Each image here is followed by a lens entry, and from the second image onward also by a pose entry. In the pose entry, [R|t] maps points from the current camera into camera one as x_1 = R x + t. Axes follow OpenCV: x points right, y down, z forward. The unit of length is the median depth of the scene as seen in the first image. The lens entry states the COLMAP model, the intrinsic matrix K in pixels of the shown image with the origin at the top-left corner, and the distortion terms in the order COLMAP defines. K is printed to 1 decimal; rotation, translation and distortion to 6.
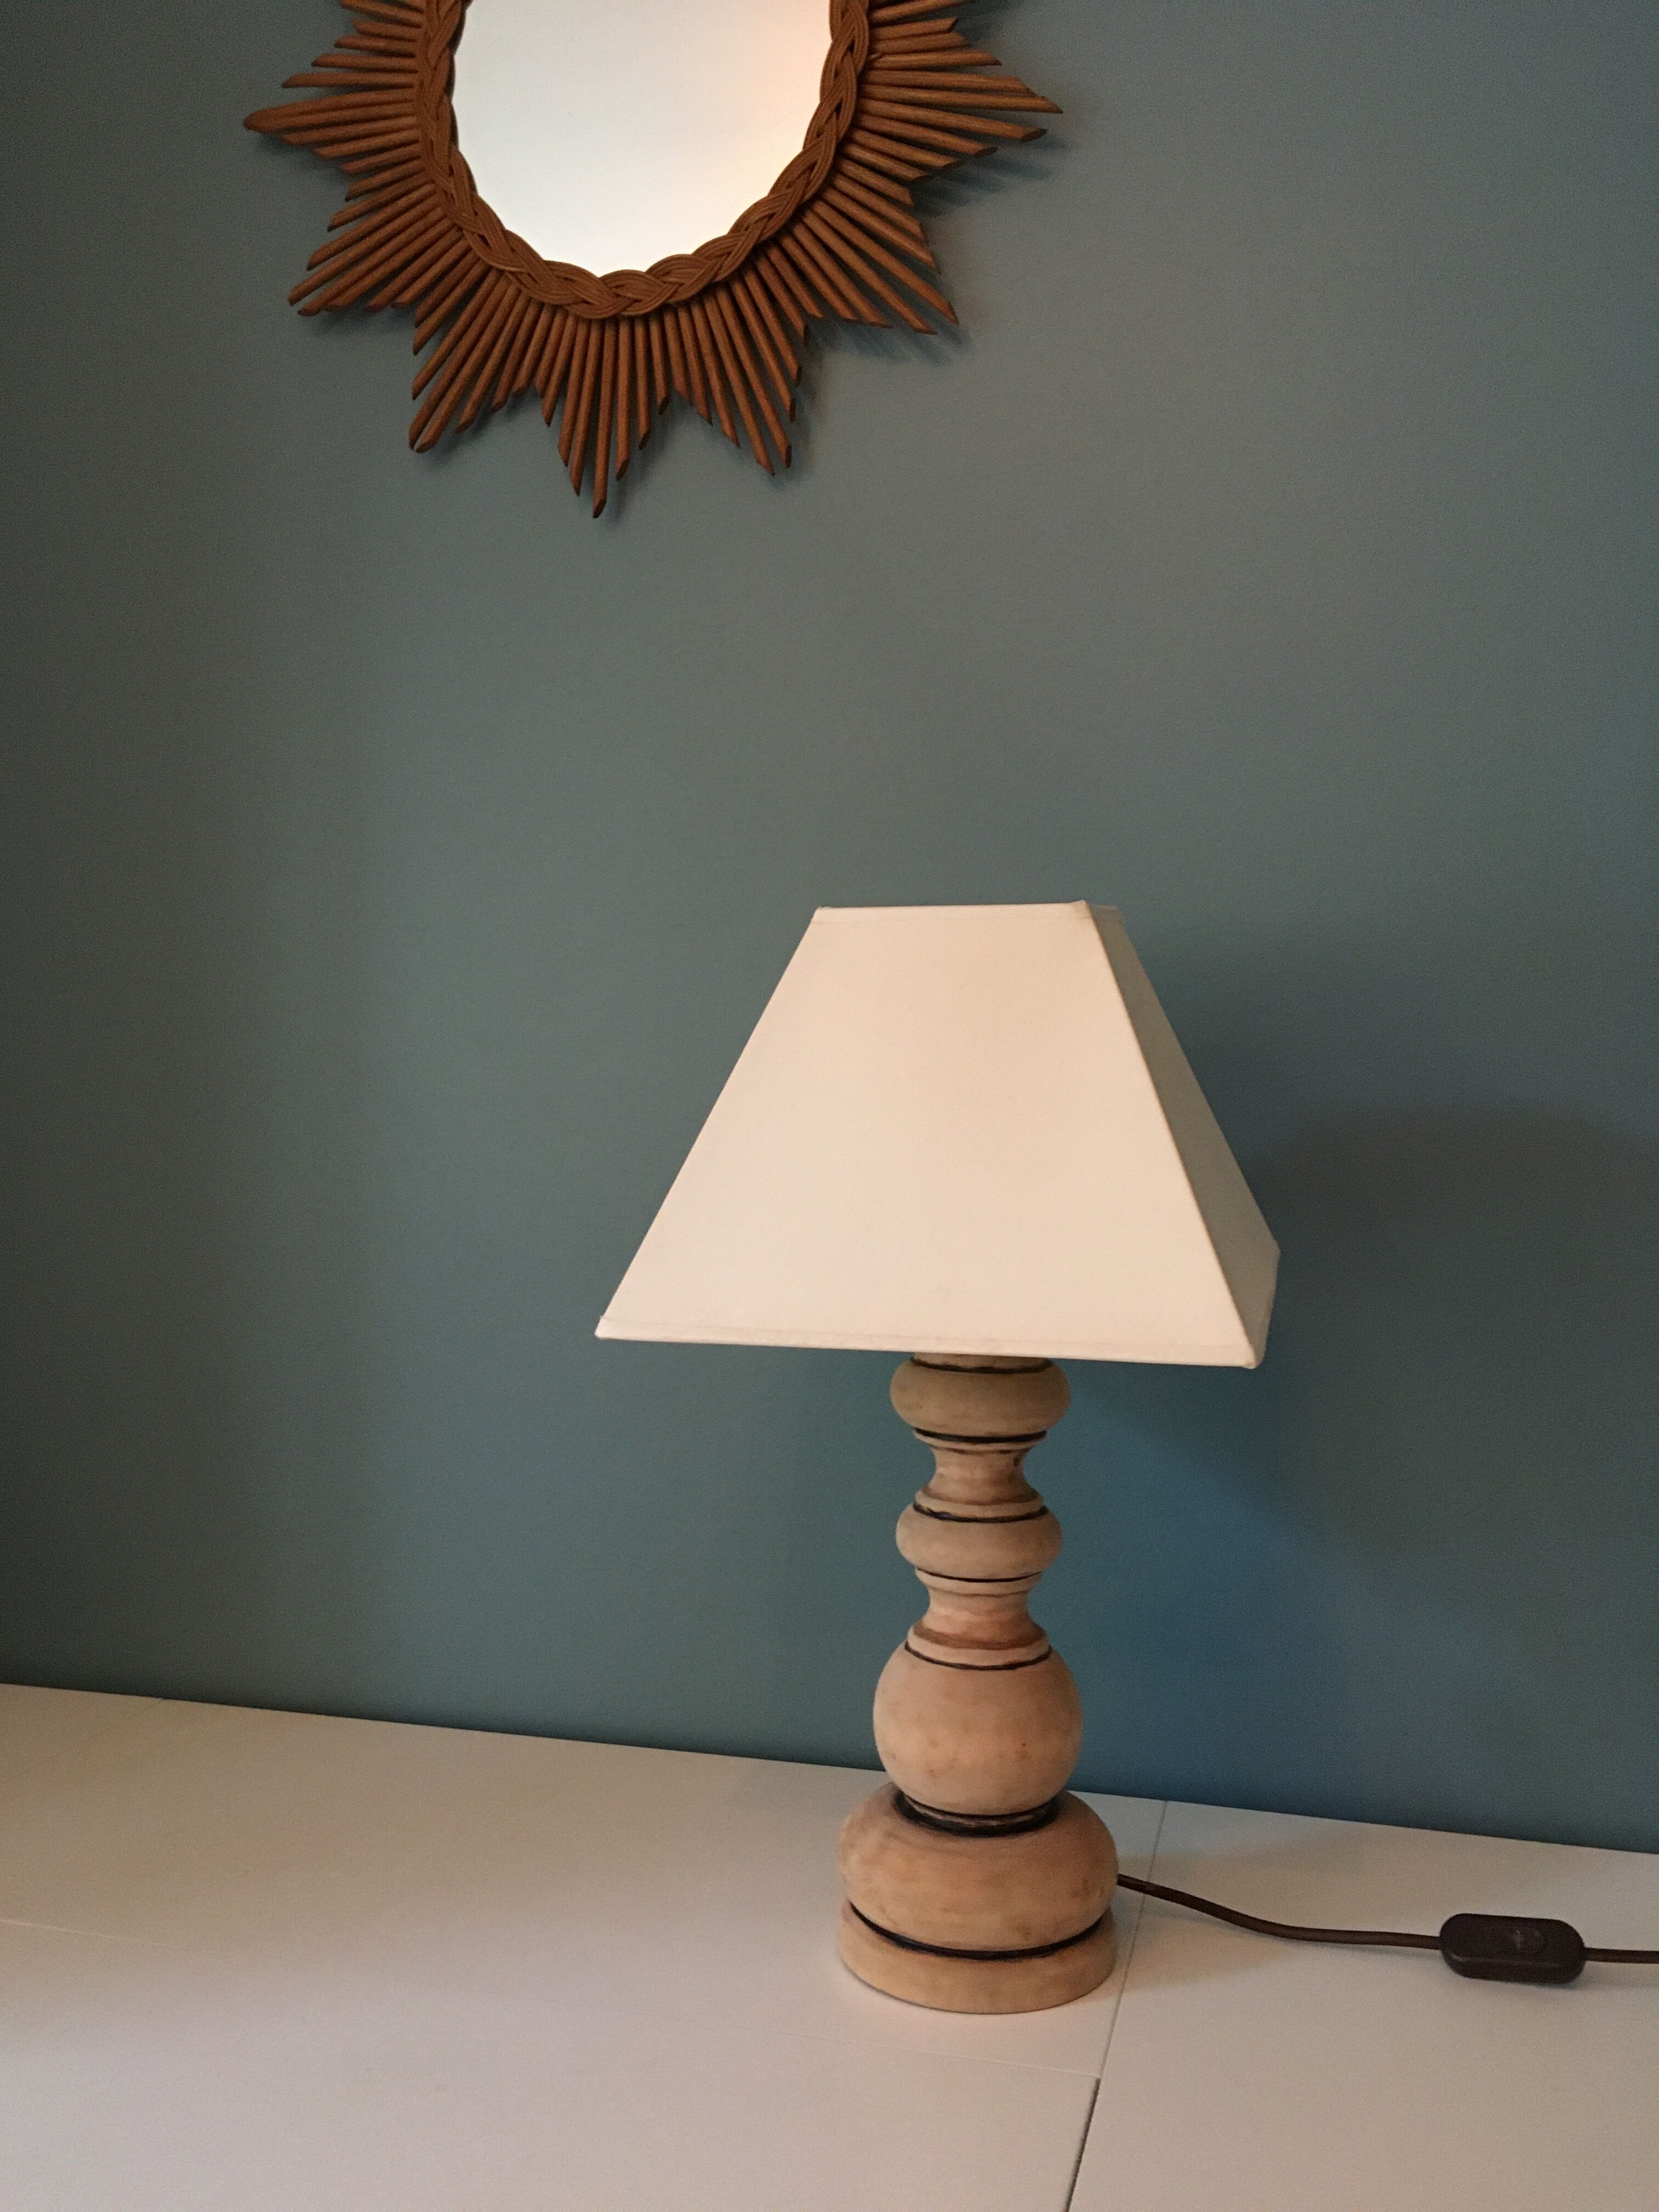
lens RADIAL K [[1902.3, 0, 798.2], [0, 1902.3, 1089.9], [0, 0, 1]] dist [0.120353, -0.195868]
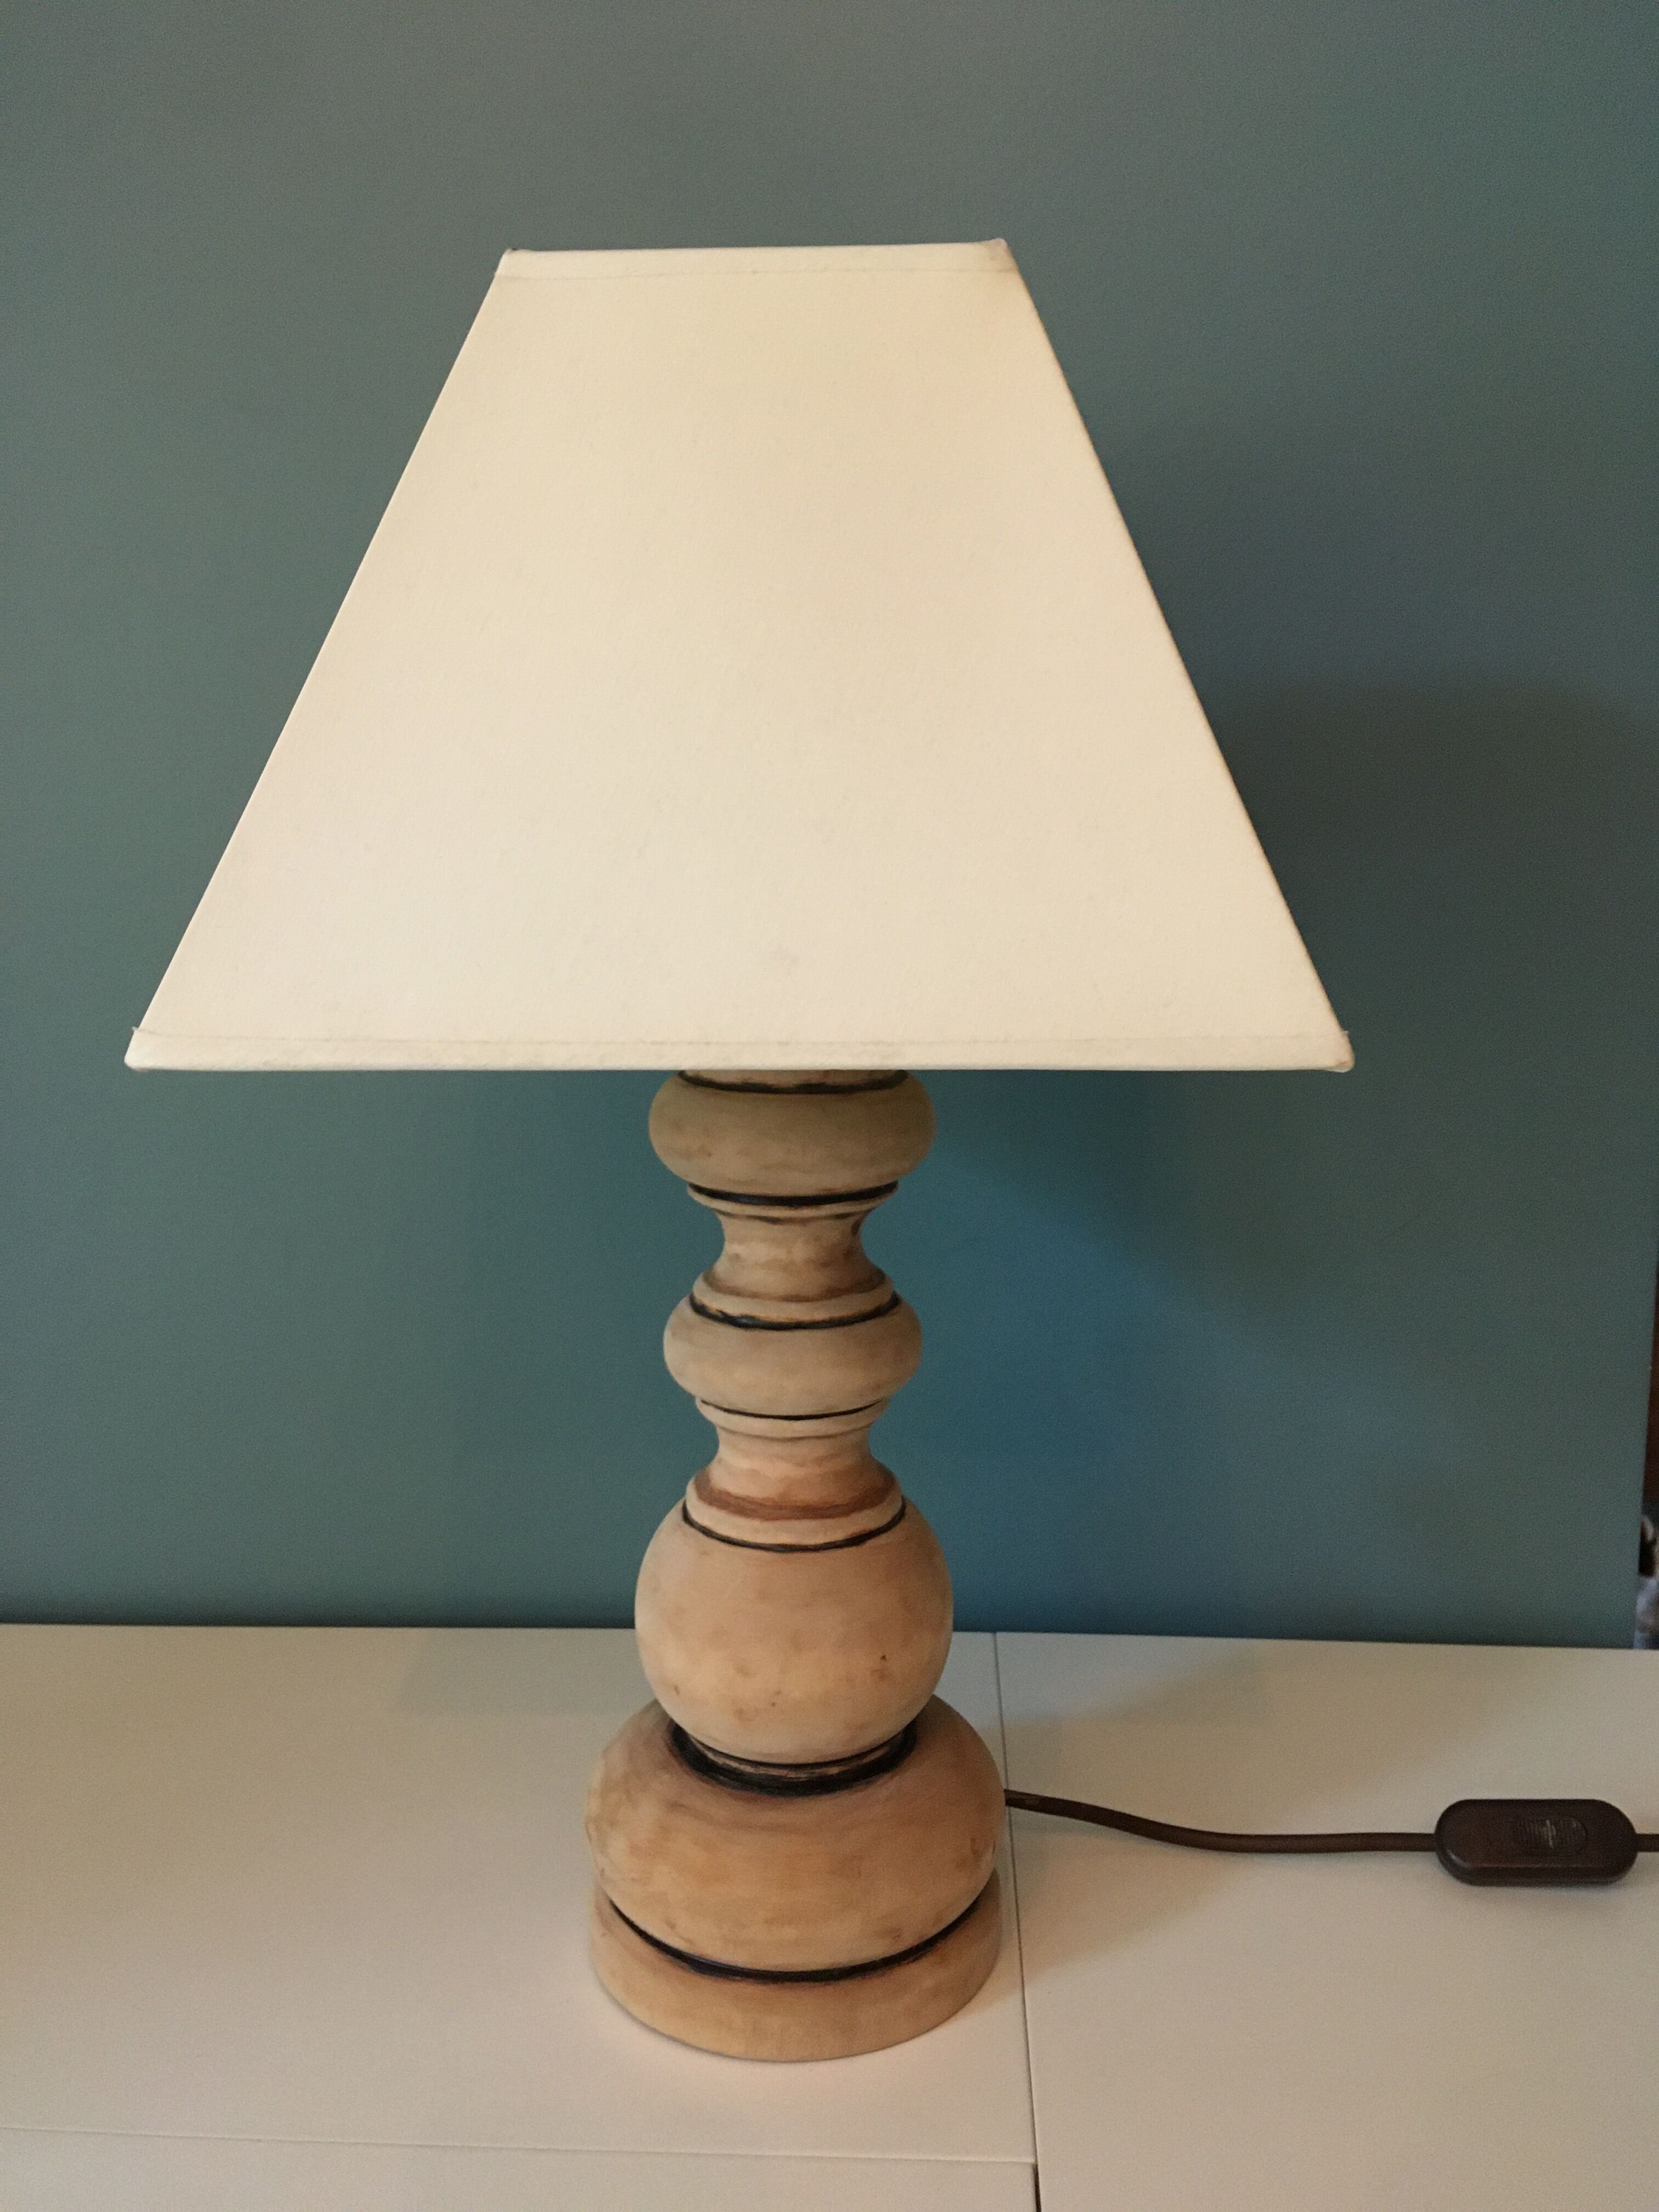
lens RADIAL K [[1902.3, 0, 830.5], [0, 1902.3, 1111.9], [0, 0, 1]] dist [0.120353, -0.195868]
pose [[0.974855, -0.050134, 0.217126, -0.029600], [0.012650, 0.985243, 0.170693, 0.048817], [-0.222480, -0.163654, 0.961104, 0.407500]]
